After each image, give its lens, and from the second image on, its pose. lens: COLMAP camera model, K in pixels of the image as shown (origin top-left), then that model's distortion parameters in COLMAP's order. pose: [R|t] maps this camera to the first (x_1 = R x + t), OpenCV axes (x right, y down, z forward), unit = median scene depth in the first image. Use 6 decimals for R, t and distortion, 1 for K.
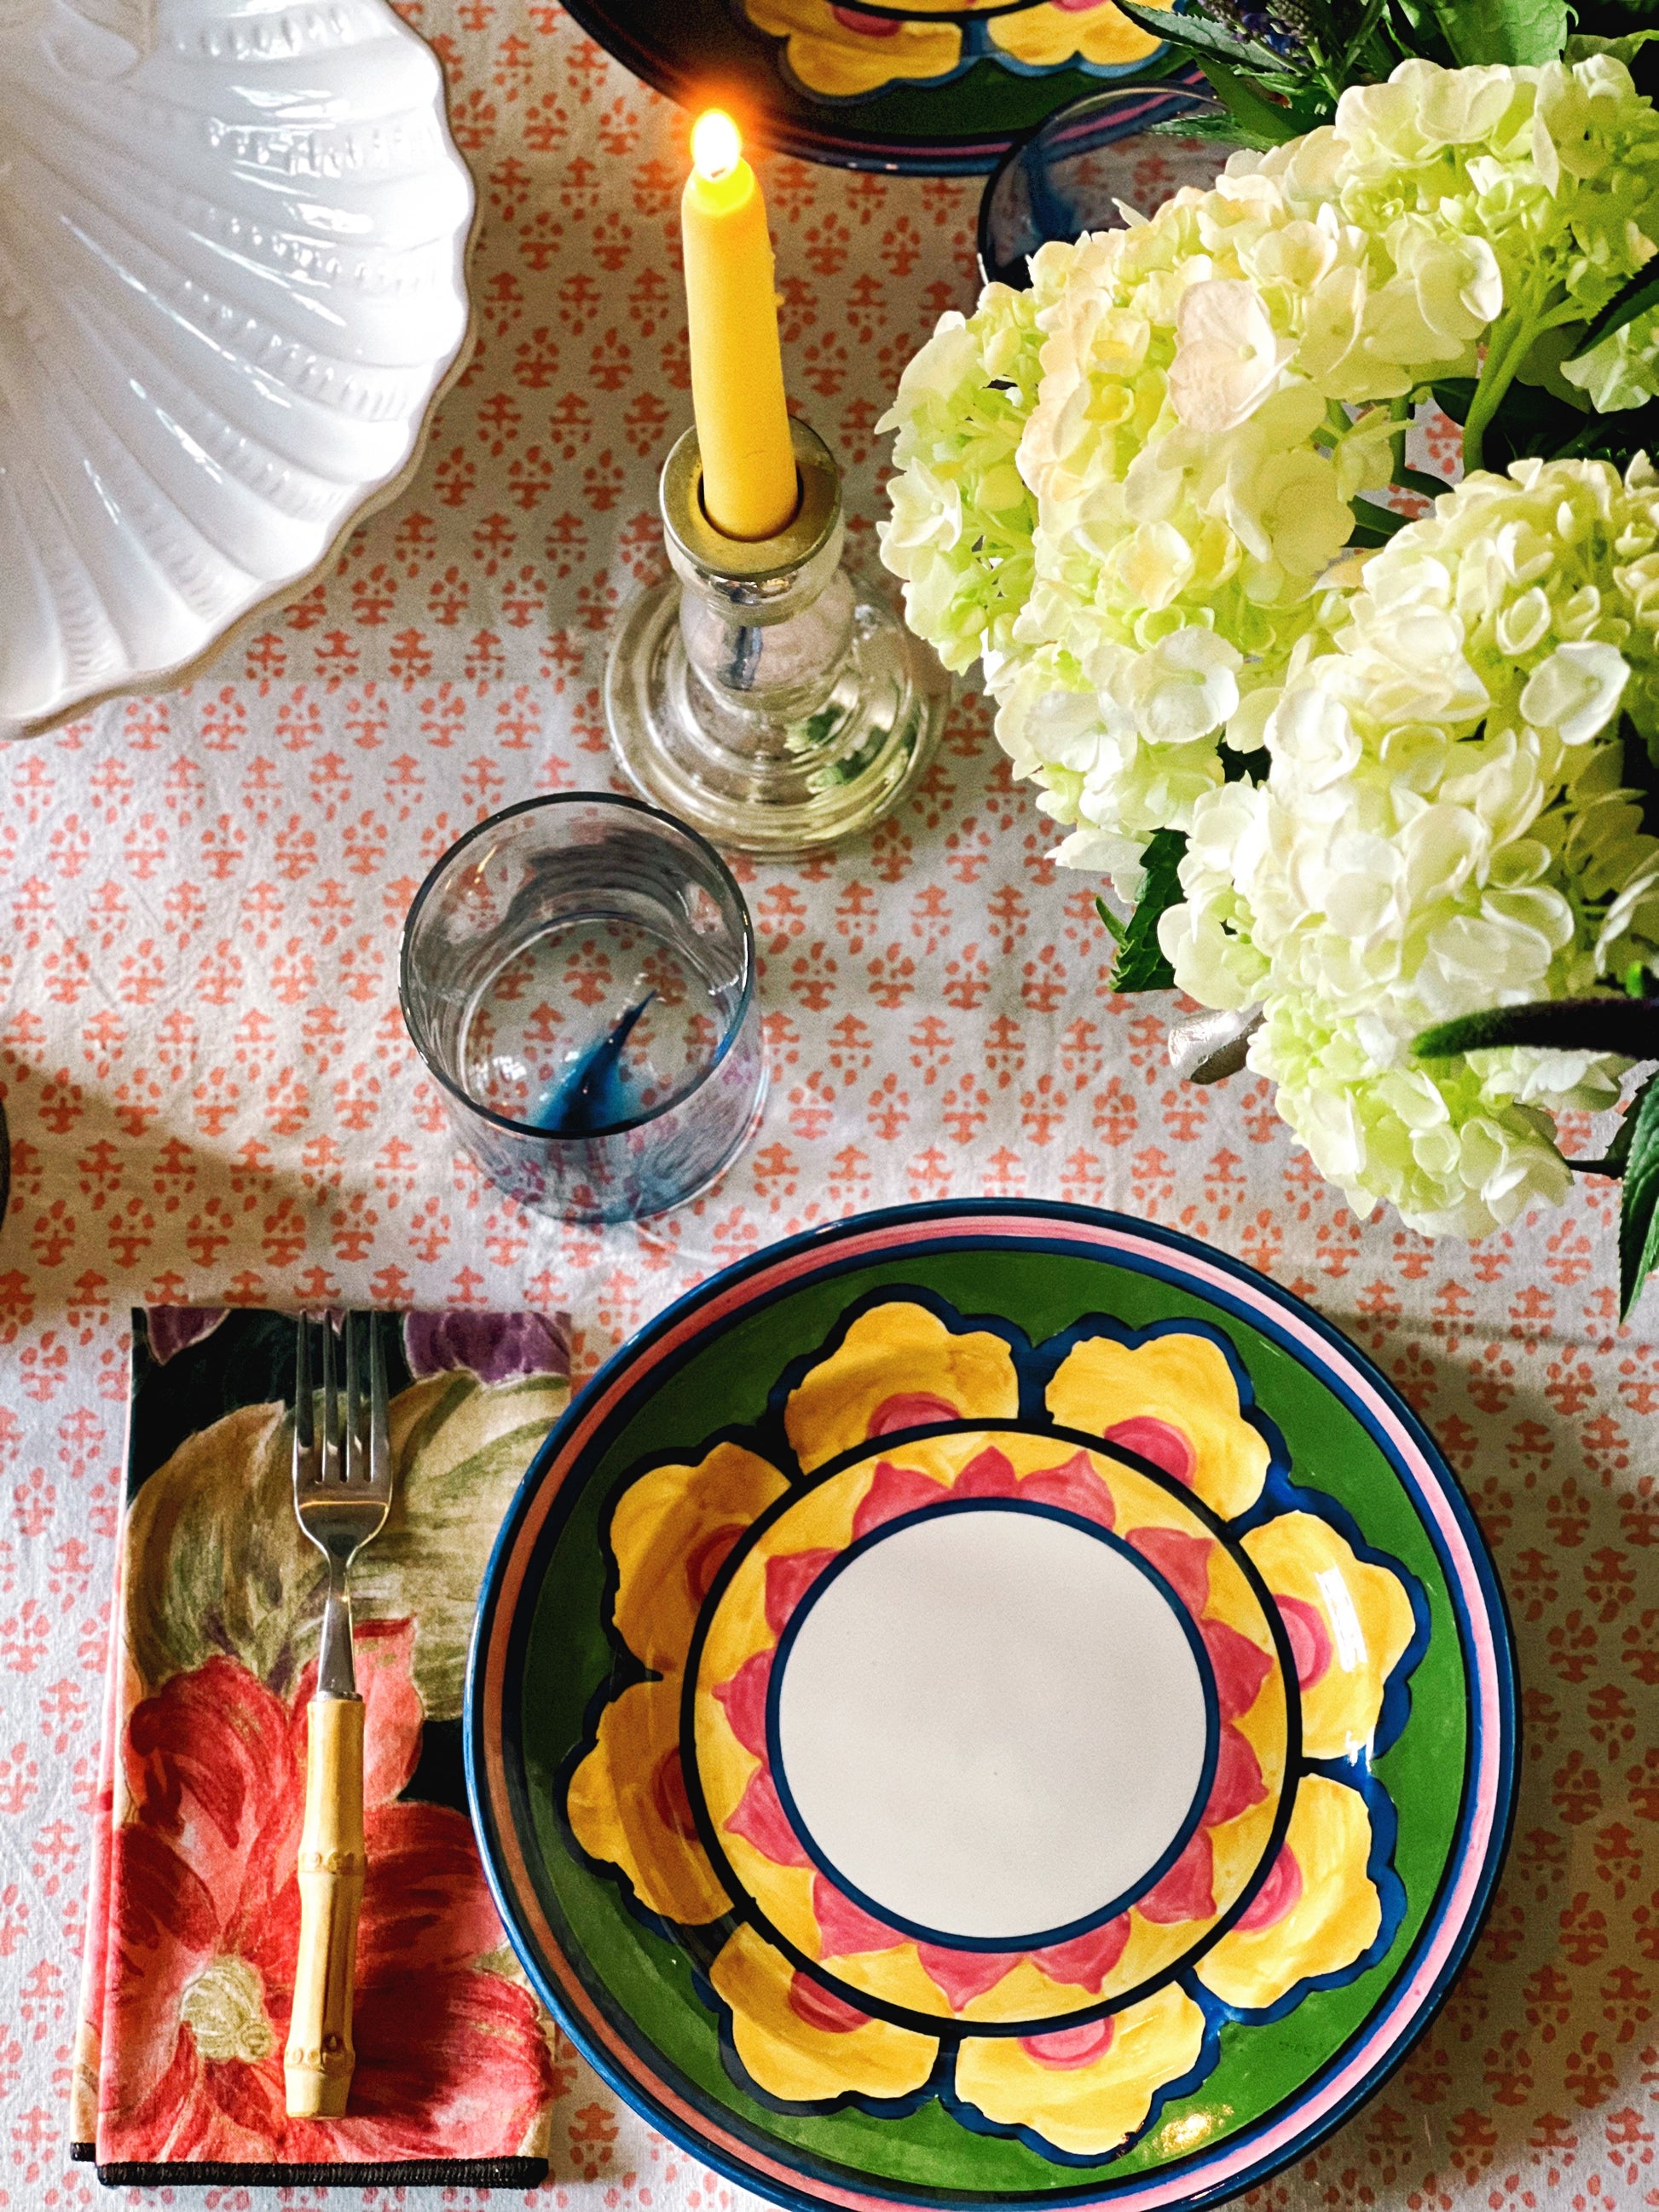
lens RADIAL K [[5120.5, 0, 866.5], [0, 5120.5, 1058.5], [0, 0, 1]] dist [-0.388837, 10.235081]
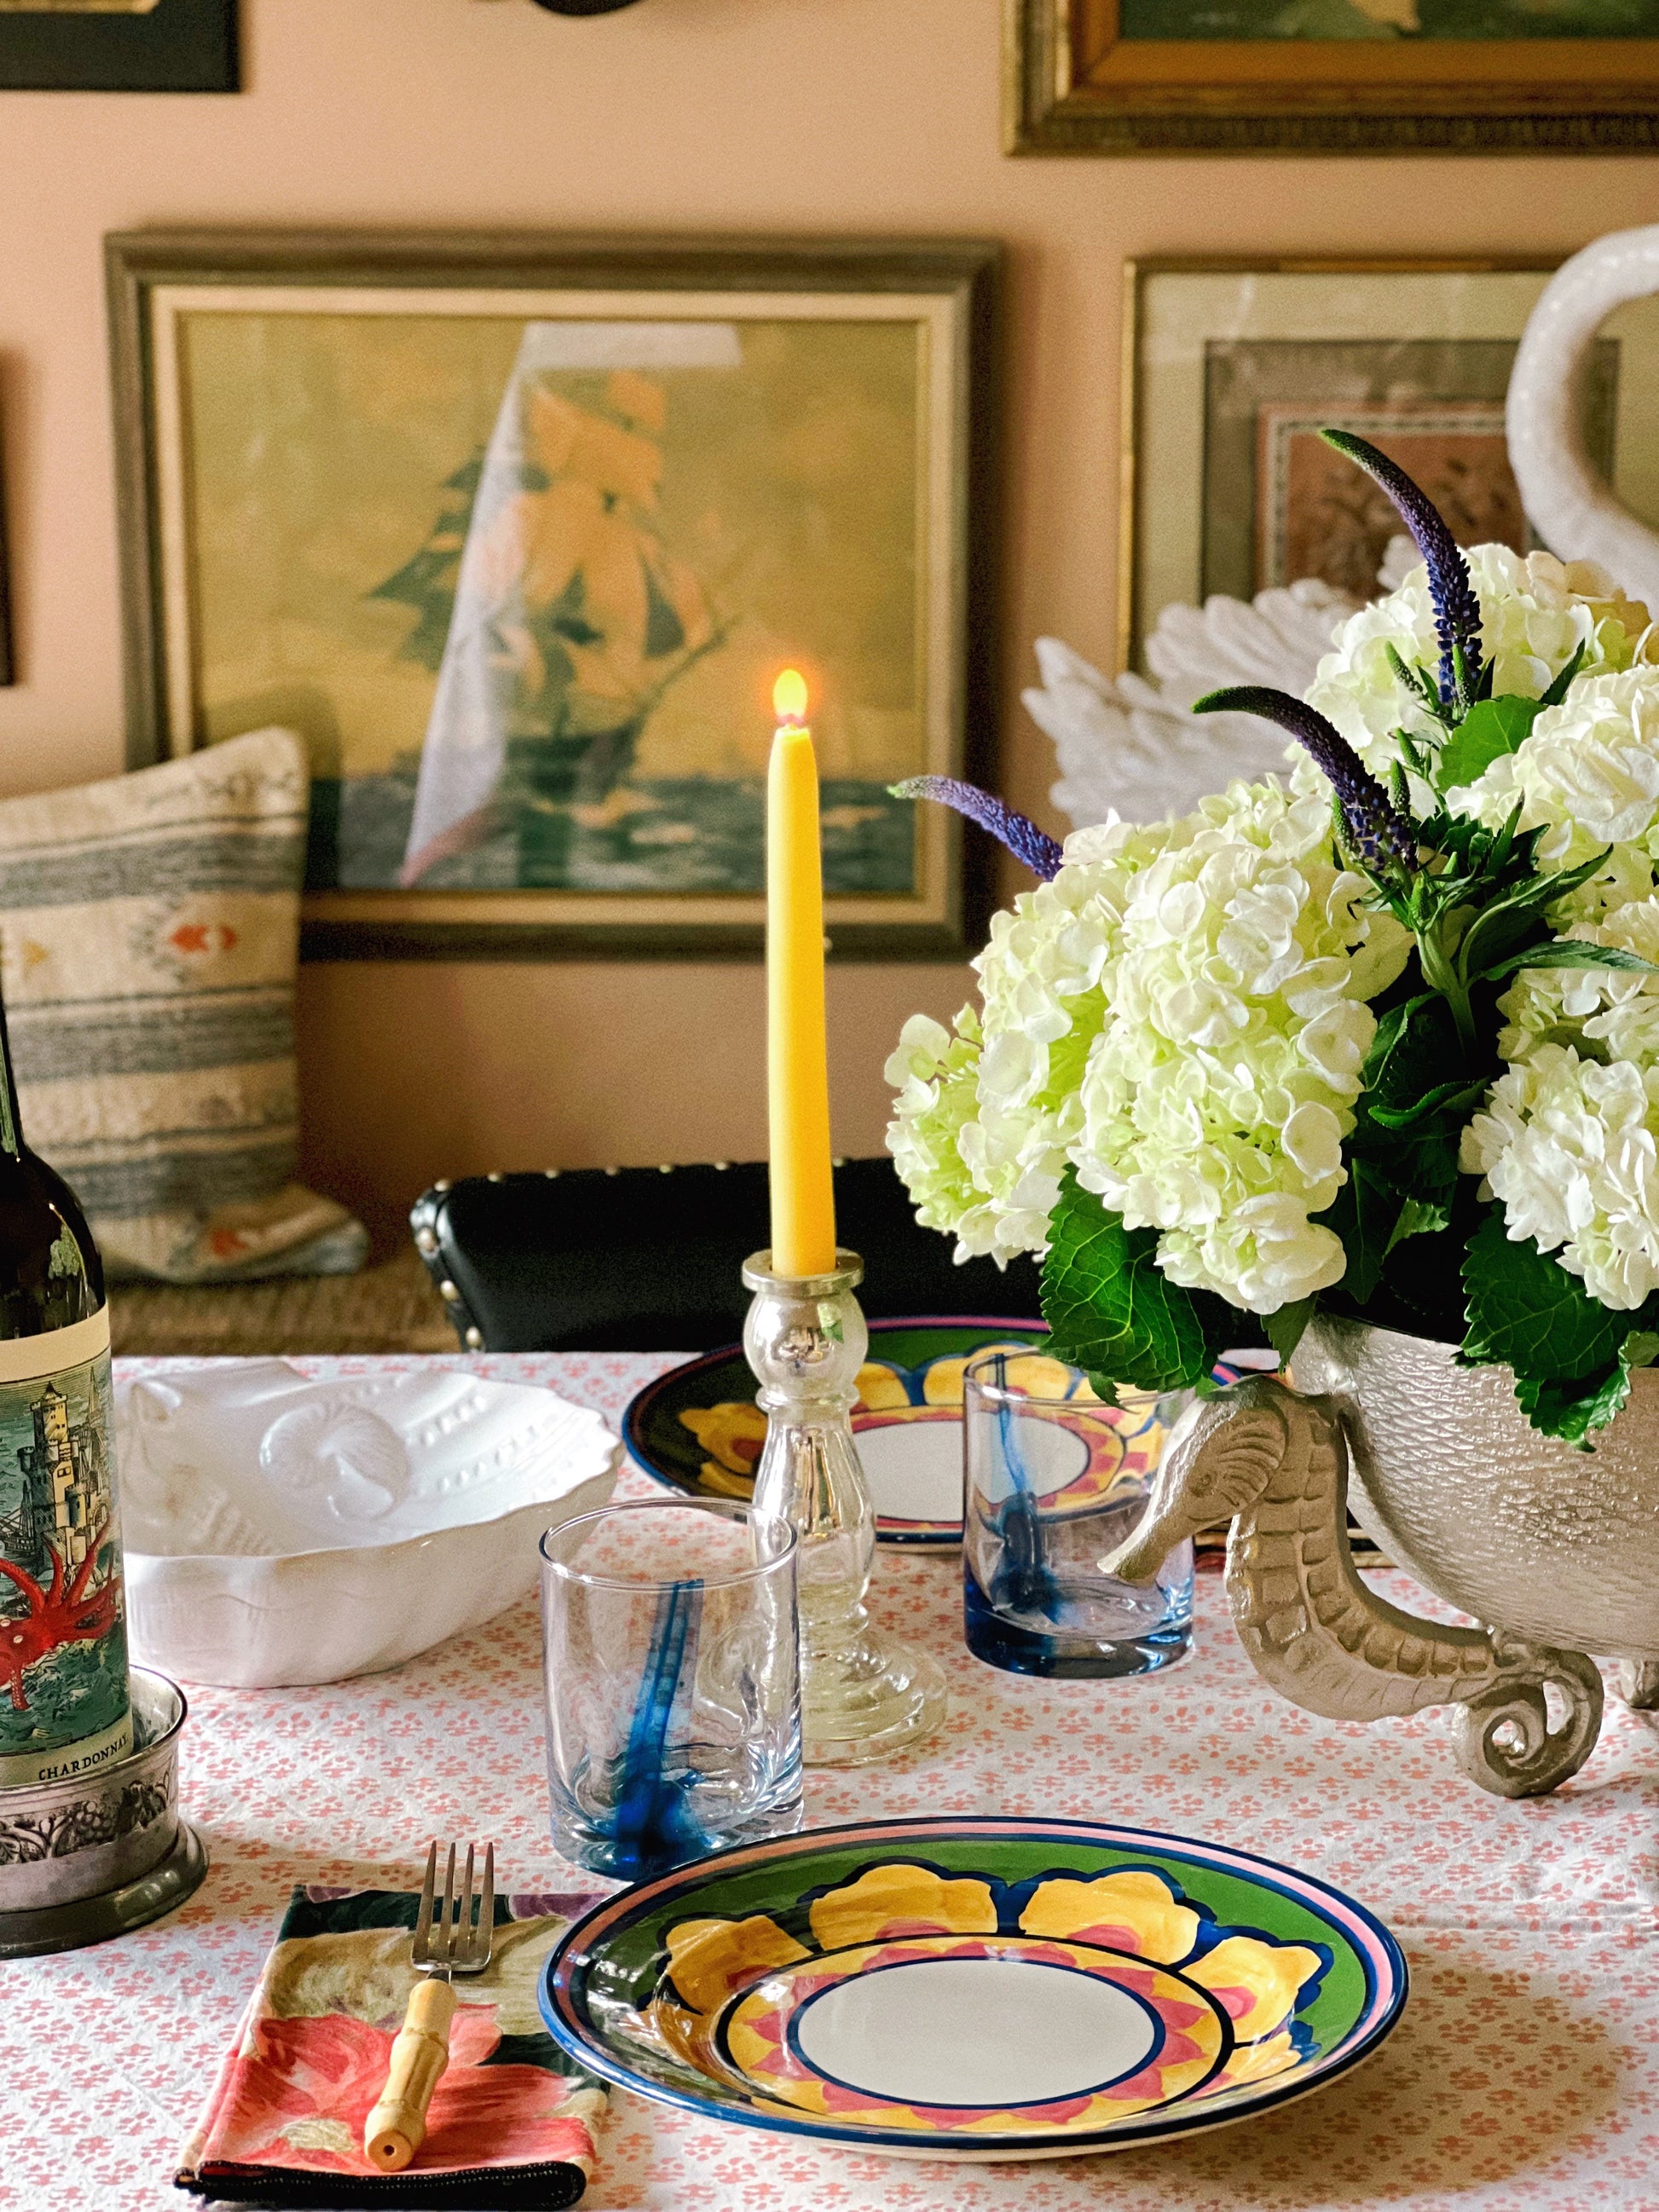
lens RADIAL K [[5120.5, 0, 866.5], [0, 5120.5, 1058.5], [0, 0, 1]] dist [-0.388837, 10.235081]
pose [[0.999774, -0.001642, -0.021195, 0.024549], [-0.018033, 0.462452, -0.886461, 1.074833], [0.011258, 0.886643, 0.462317, 0.234225]]
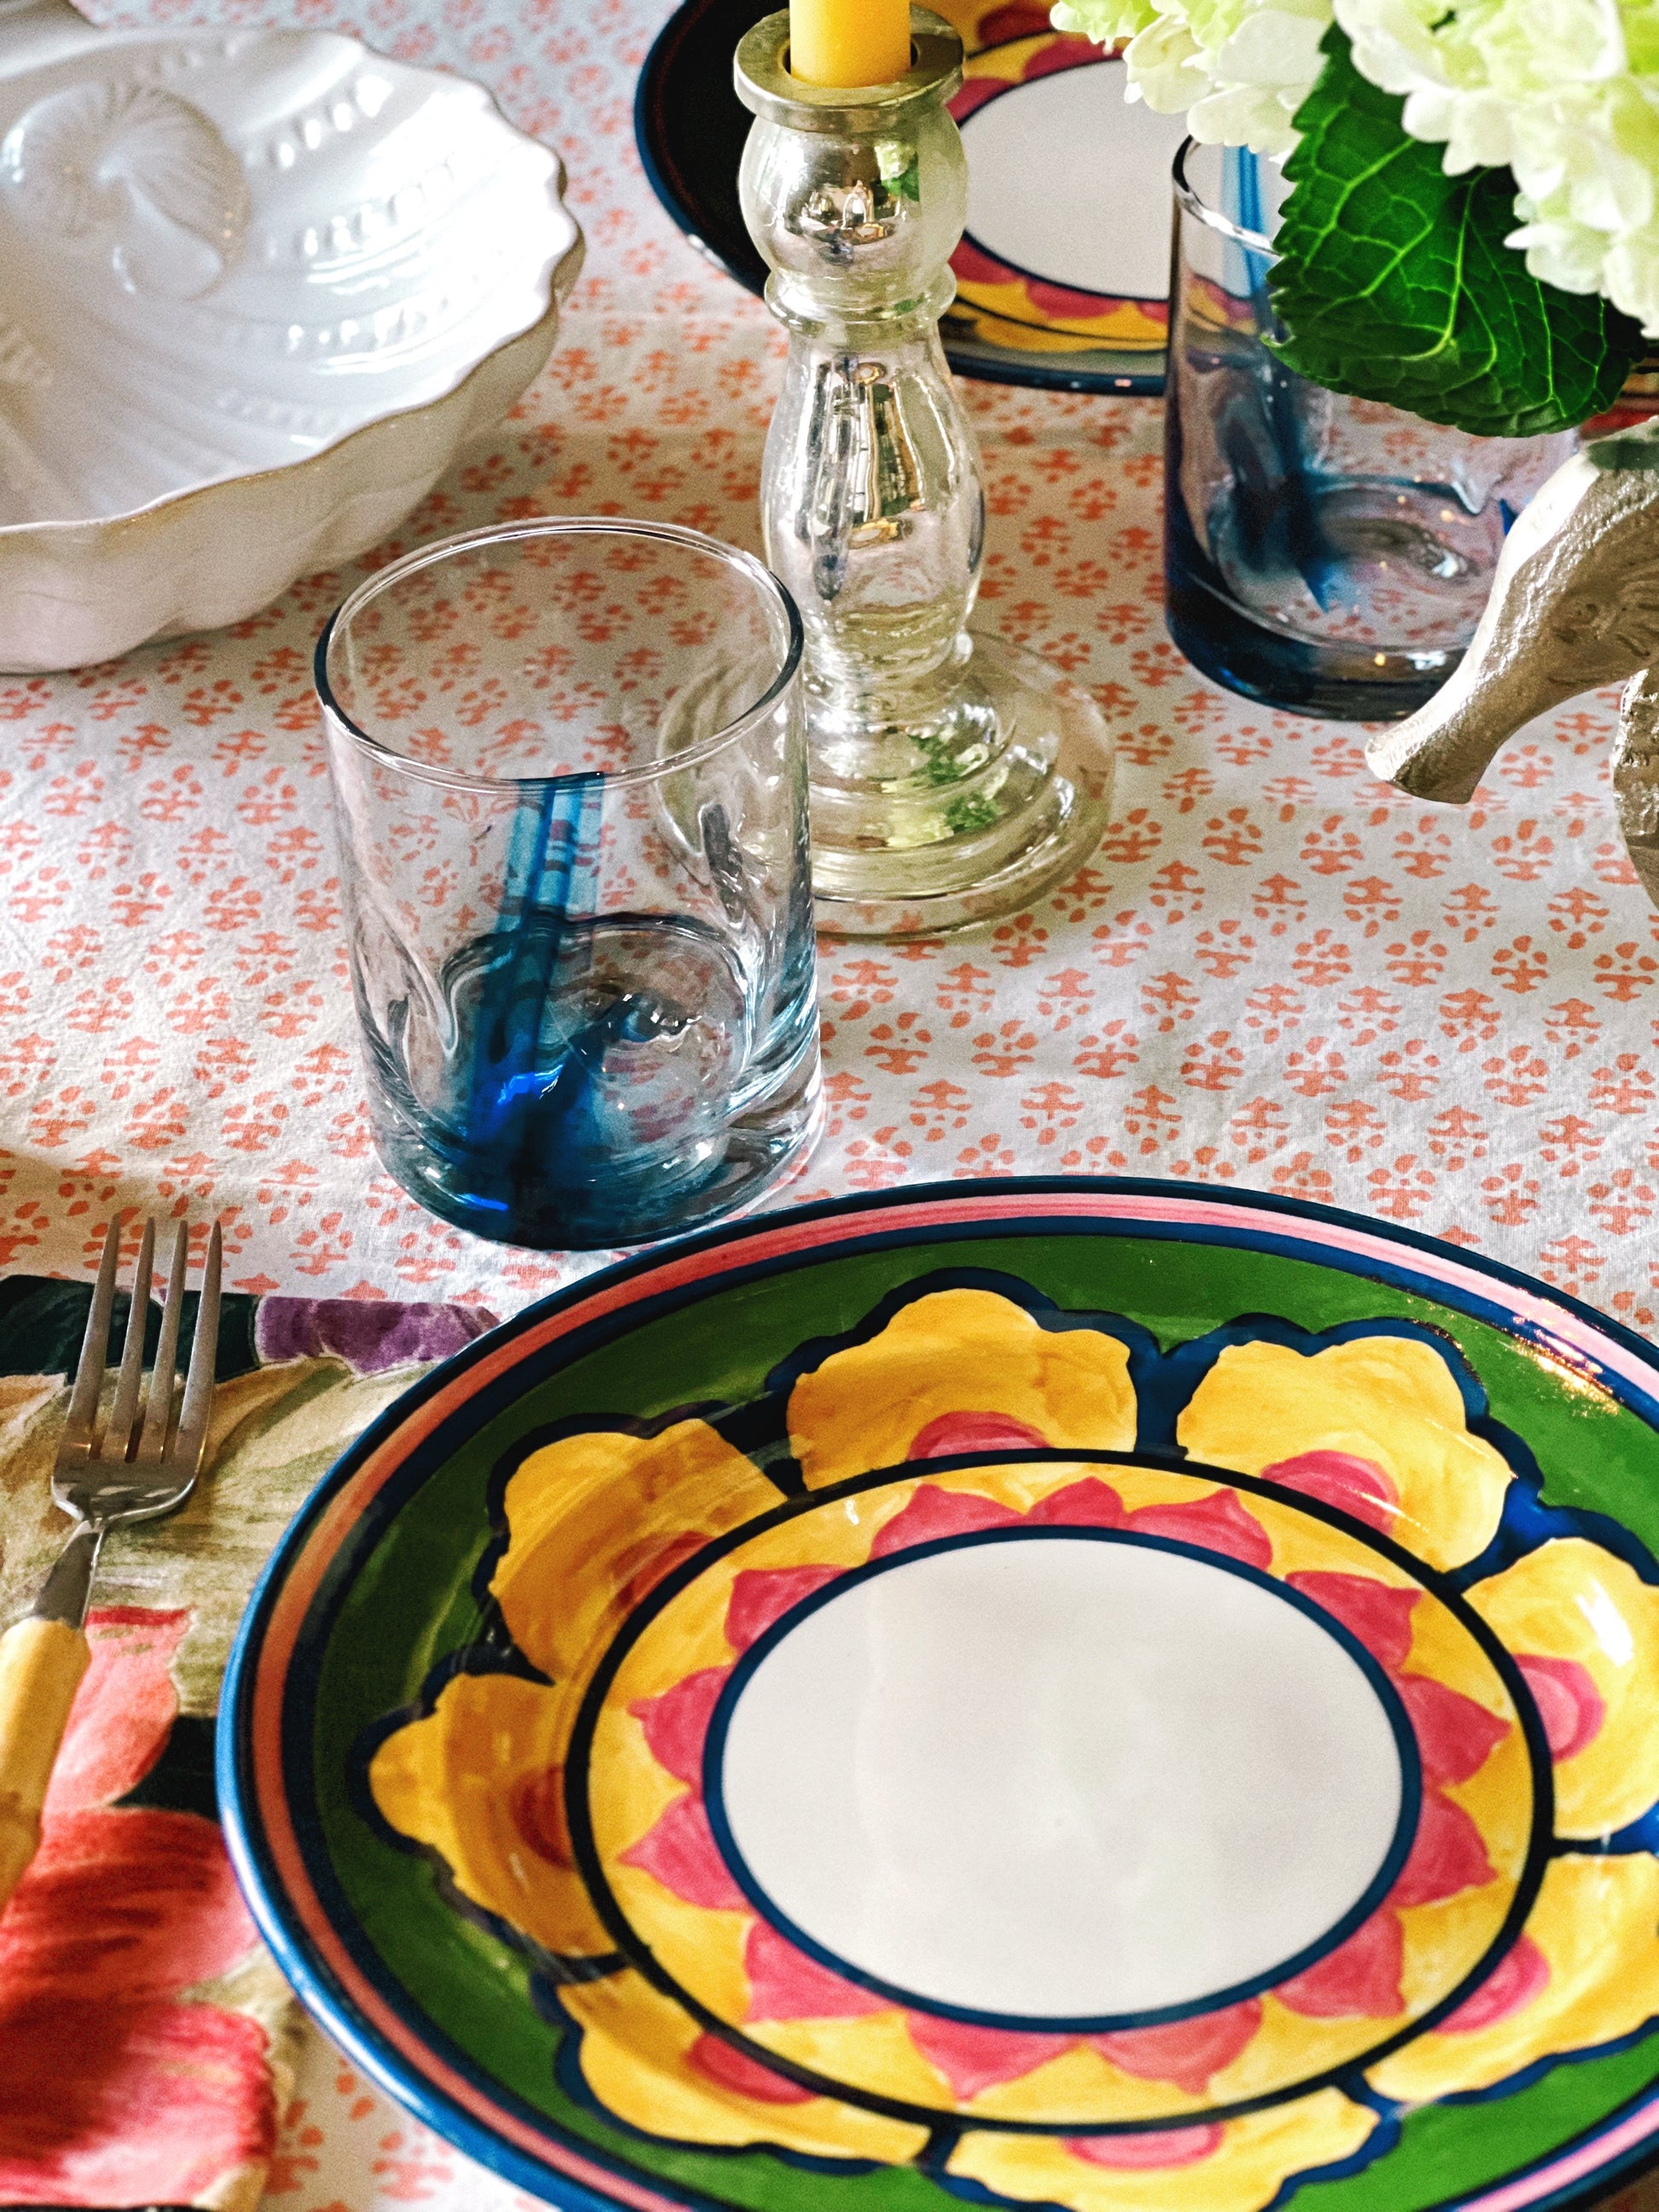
lens RADIAL K [[5026.6, 0, 862.7], [0, 5026.6, 1081.8], [0, 0, 1]] dist [-0.217747, 5.589263]
pose [[0.994344, 0.050320, -0.093527, 0.053257], [-0.097492, 0.781788, -0.615876, 0.440852], [0.042128, 0.621511, 0.782272, 0.451697]]
